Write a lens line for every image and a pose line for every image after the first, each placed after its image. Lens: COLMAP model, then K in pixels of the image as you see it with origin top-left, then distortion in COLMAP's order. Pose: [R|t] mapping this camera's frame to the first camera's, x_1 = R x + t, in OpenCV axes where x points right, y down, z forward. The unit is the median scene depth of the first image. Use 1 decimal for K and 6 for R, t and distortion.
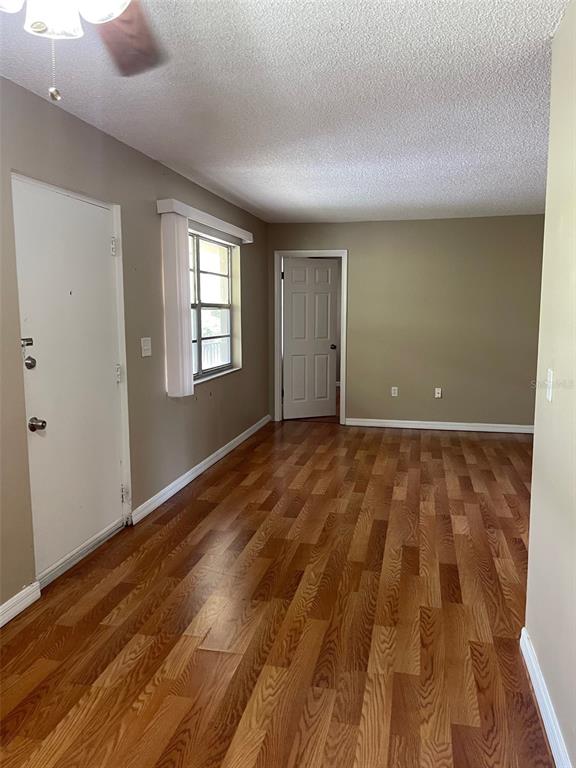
lens RADIAL K [[585.0, 0, 287.7], [0, 585.0, 380.8], [0, 0, 1]] dist [0.053786, -0.079074]
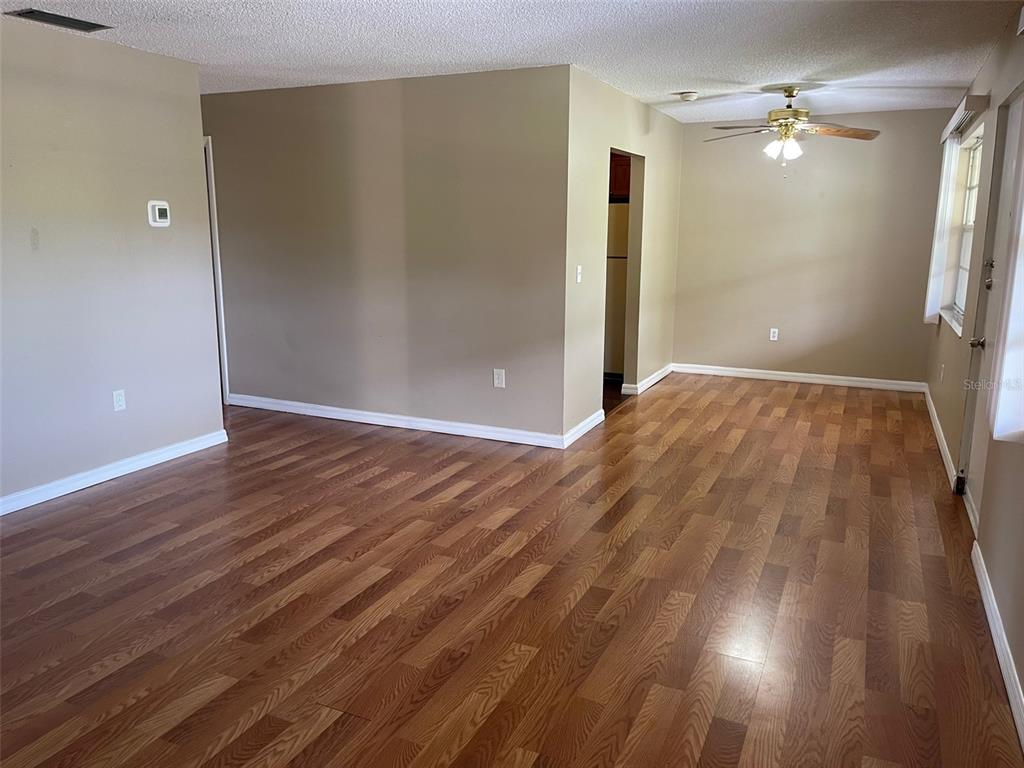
lens RADIAL K [[780.0, 0, 503.8], [0, 780.0, 377.1], [0, 0, 1]] dist [0.053786, -0.079074]
pose [[-0.976596, -0.041021, 0.211132, 0.080911], [0.026007, 0.951919, 0.305244, -0.246604], [-0.213502, 0.303591, -0.928574, 1.929566]]
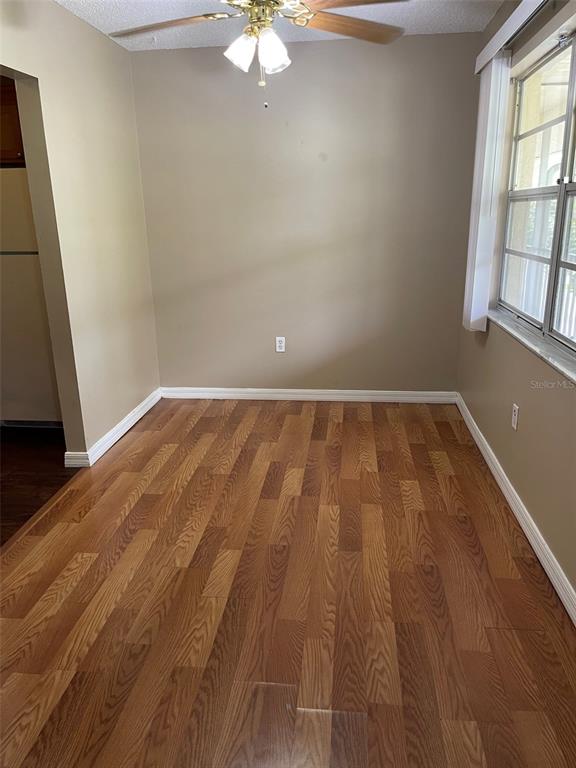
lens RADIAL K [[585.0, 0, 286.0], [0, 585.0, 388.1], [0, 0, 1]] dist [0.053786, -0.079074]
pose [[-0.993742, 0.053636, -0.097978, -0.056381], [0.009651, 0.915116, 0.403076, -0.112700], [0.111281, 0.399608, -0.909907, 0.993681]]
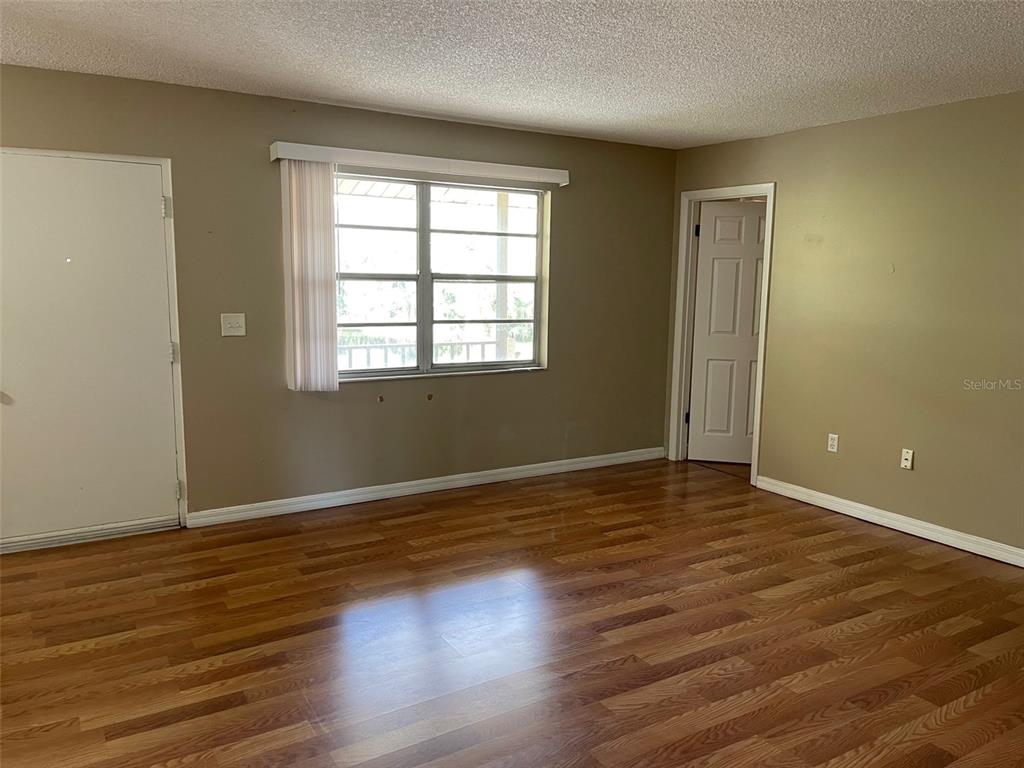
lens RADIAL K [[780.0, 0, 514.4], [0, 780.0, 390.0], [0, 0, 1]] dist [0.053786, -0.079074]
pose [[0.699939, 0.115556, -0.704792, 0.886583], [-0.103668, 0.992811, 0.059824, -0.078398], [0.706639, 0.031192, 0.706887, 0.525417]]
